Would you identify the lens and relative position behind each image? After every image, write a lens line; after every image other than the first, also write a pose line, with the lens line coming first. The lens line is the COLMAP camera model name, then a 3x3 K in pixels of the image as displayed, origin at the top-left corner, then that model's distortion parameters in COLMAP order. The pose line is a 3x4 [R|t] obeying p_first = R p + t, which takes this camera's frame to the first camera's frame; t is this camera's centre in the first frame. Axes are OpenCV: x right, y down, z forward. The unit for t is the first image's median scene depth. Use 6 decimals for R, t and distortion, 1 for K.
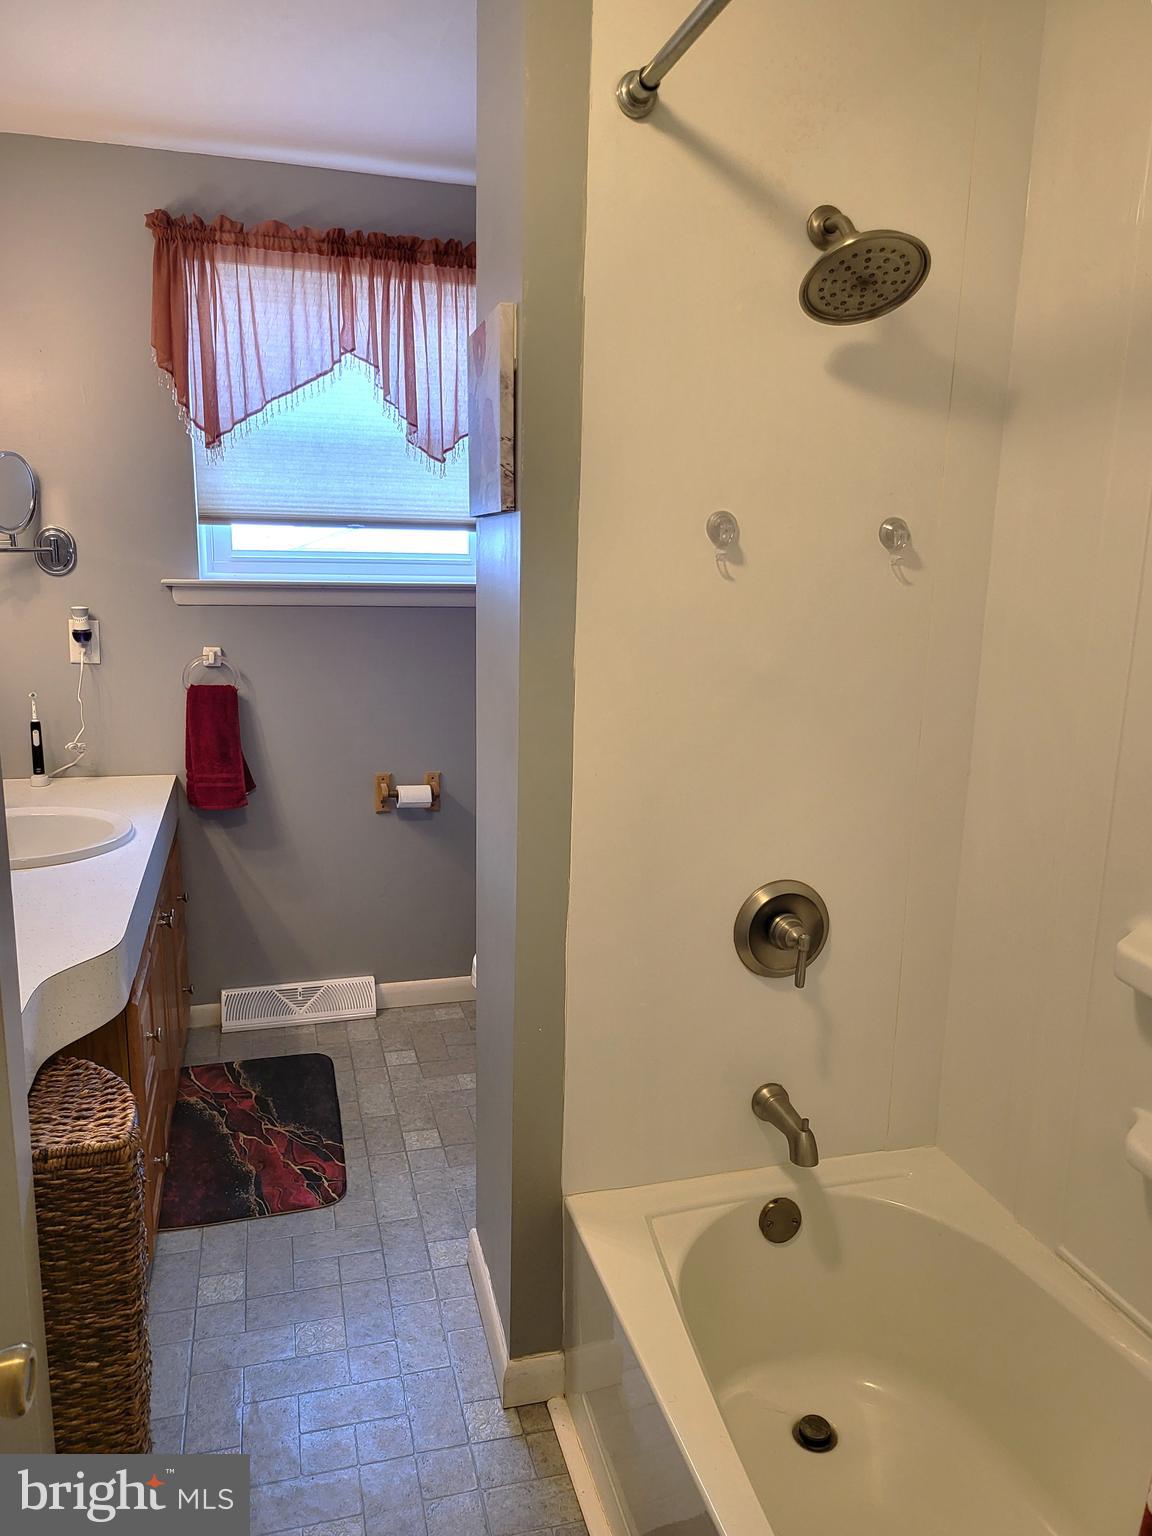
lens RADIAL K [[1091.2, 0, 600.3], [0, 1091.2, 772.6], [0, 0, 1]] dist [0.071767, -0.078094]
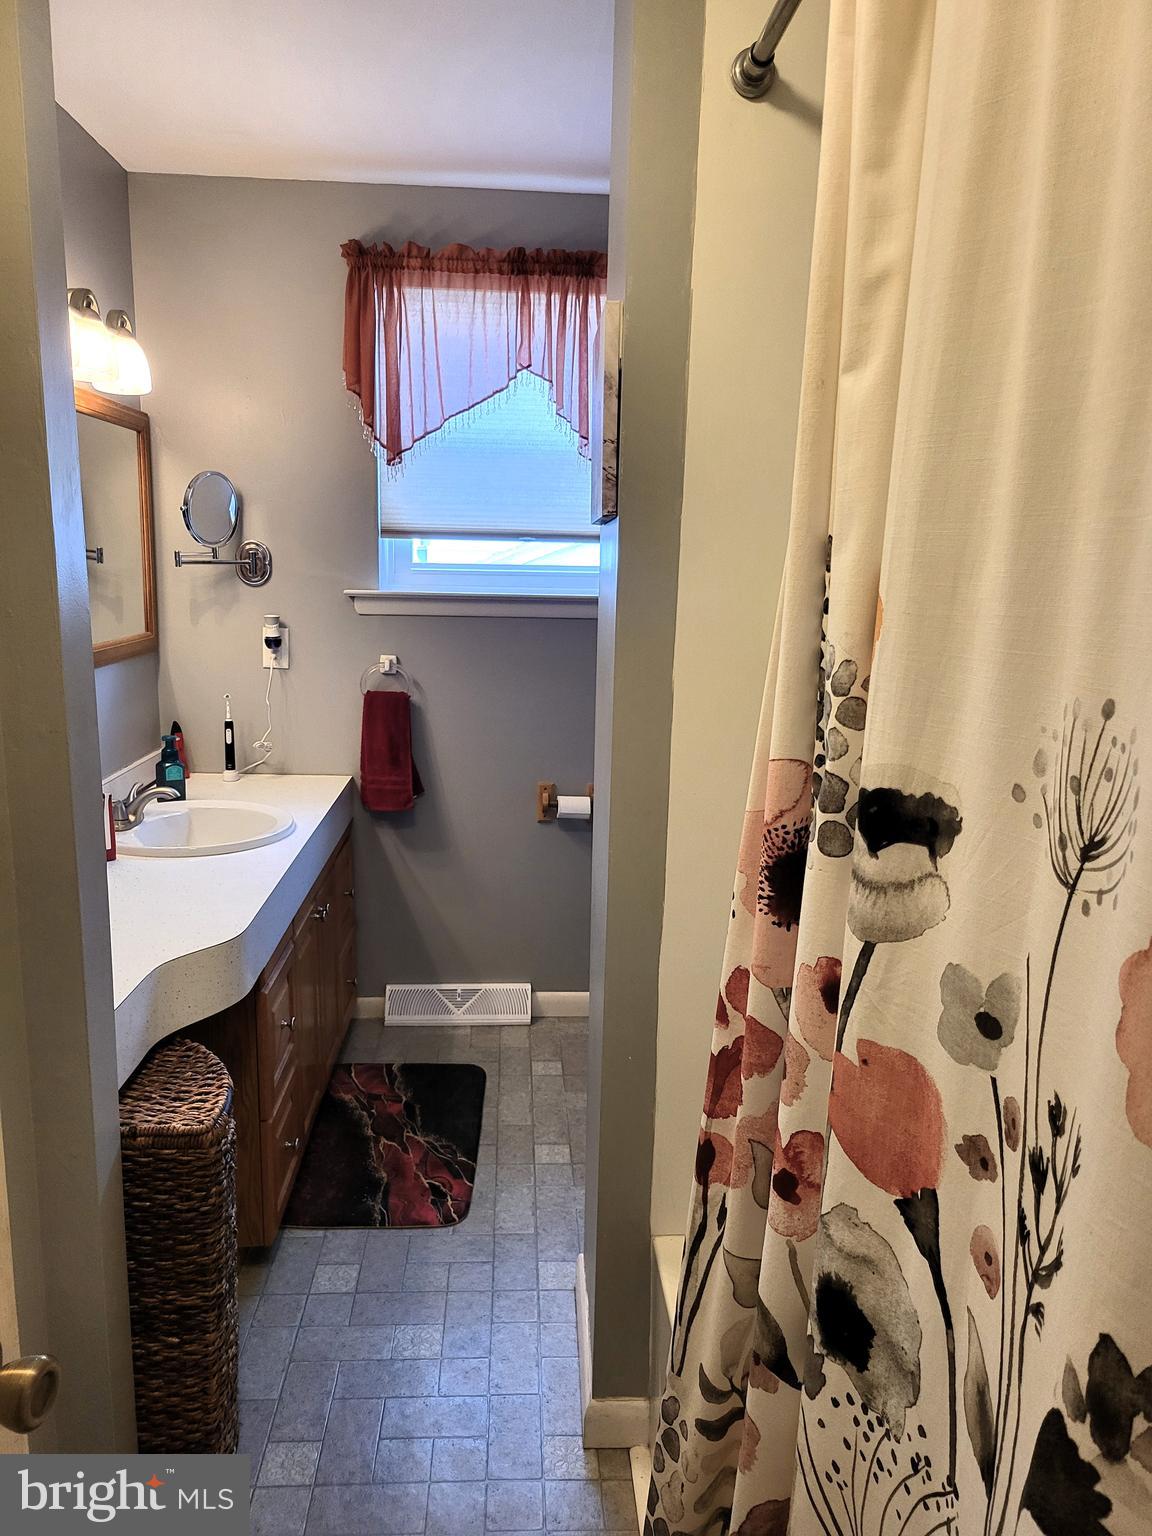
lens RADIAL K [[1082.9, 0, 593.4], [0, 1082.9, 769.9], [0, 0, 1]] dist [0.067872, -0.078922]
pose [[0.975692, 0.041735, -0.215134, 0.067381], [-0.045340, 0.998901, -0.011847, -0.001987], [0.214403, 0.021313, 0.976513, 0.038900]]
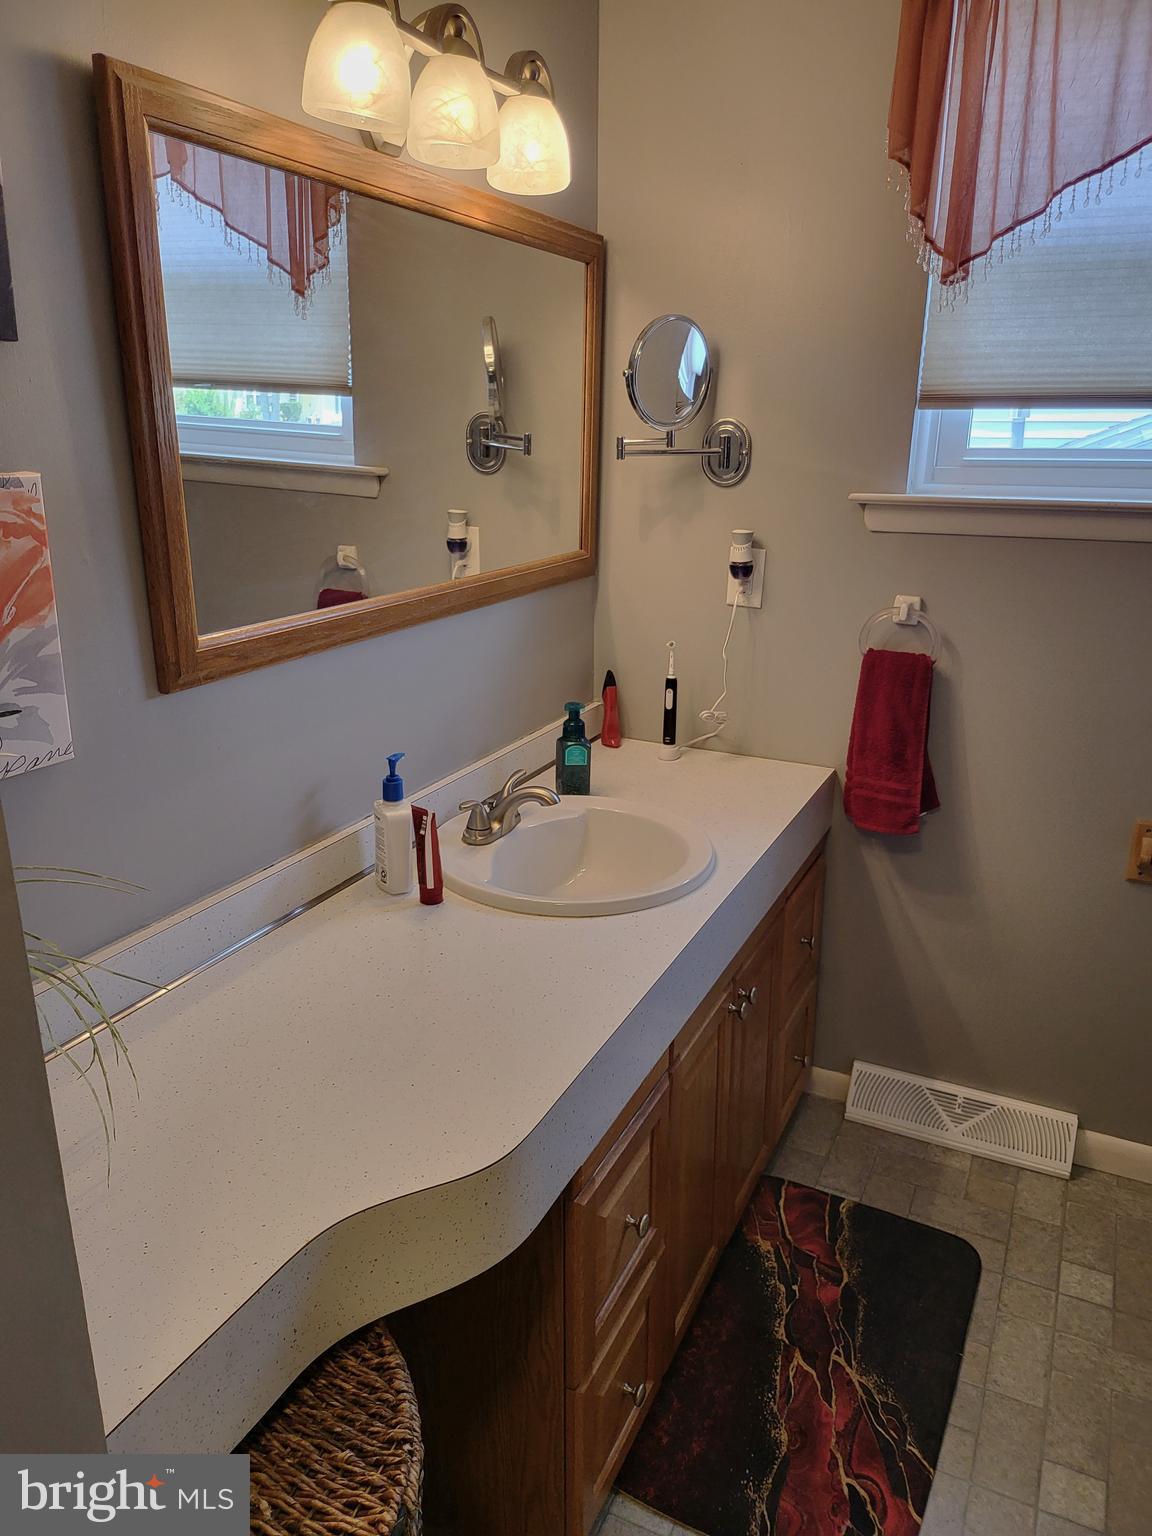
lens RADIAL K [[1082.9, 0, 593.4], [0, 1082.9, 769.9], [0, 0, 1]] dist [0.067872, -0.078922]
pose [[0.742281, 0.189038, -0.642872, -0.048099], [-0.130614, 0.981798, 0.137889, -0.080914], [0.657236, -0.018385, 0.753460, 0.387770]]
